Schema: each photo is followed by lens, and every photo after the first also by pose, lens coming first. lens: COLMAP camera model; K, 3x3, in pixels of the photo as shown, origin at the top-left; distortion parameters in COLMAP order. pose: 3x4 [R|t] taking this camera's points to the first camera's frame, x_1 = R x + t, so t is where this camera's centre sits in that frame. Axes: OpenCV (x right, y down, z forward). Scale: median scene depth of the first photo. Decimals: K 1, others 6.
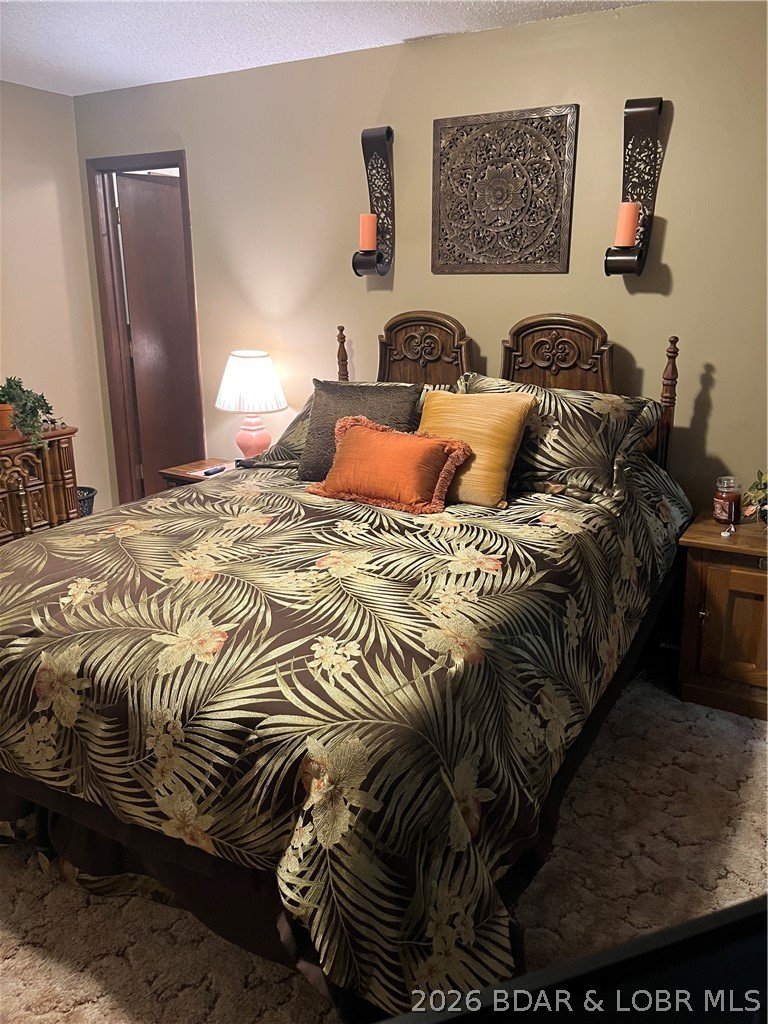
lens RADIAL K [[783.7, 0, 381.9], [0, 783.7, 498.2], [0, 0, 1]] dist [0.064919, -0.084618]
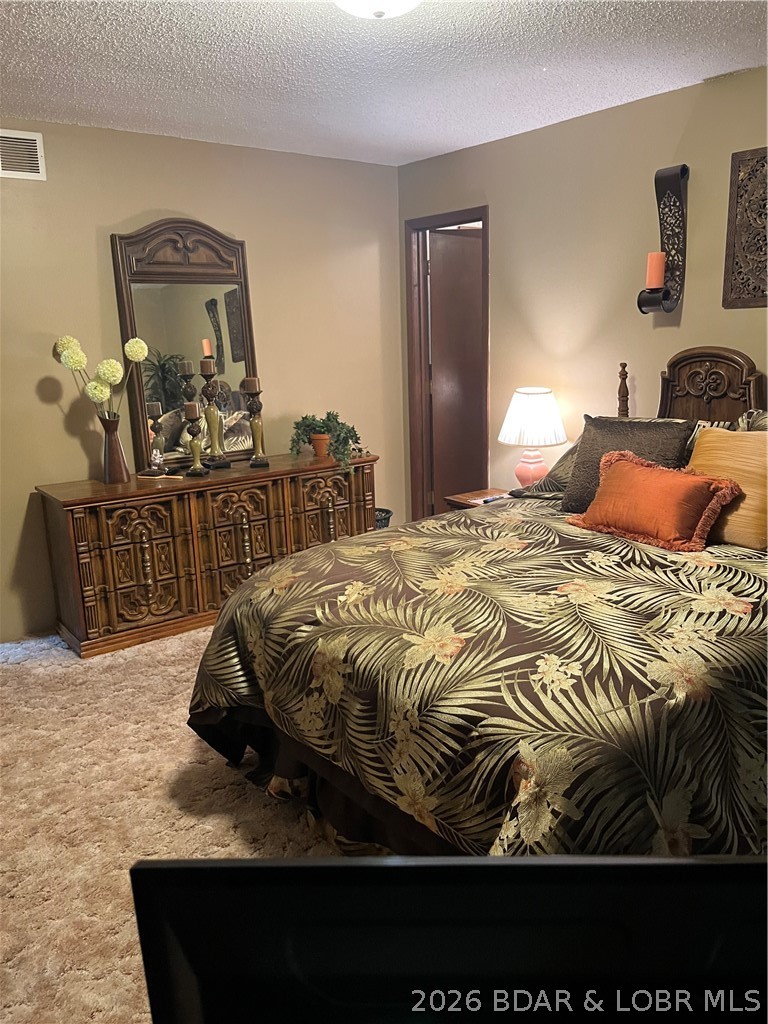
lens RADIAL K [[783.7, 0, 381.9], [0, 783.7, 498.2], [0, 0, 1]] dist [0.064919, -0.084618]
pose [[0.924718, 0.052053, -0.377076, 0.089956], [-0.068577, 0.997179, -0.030518, 0.010775], [0.374424, 0.054079, 0.925679, -0.074674]]
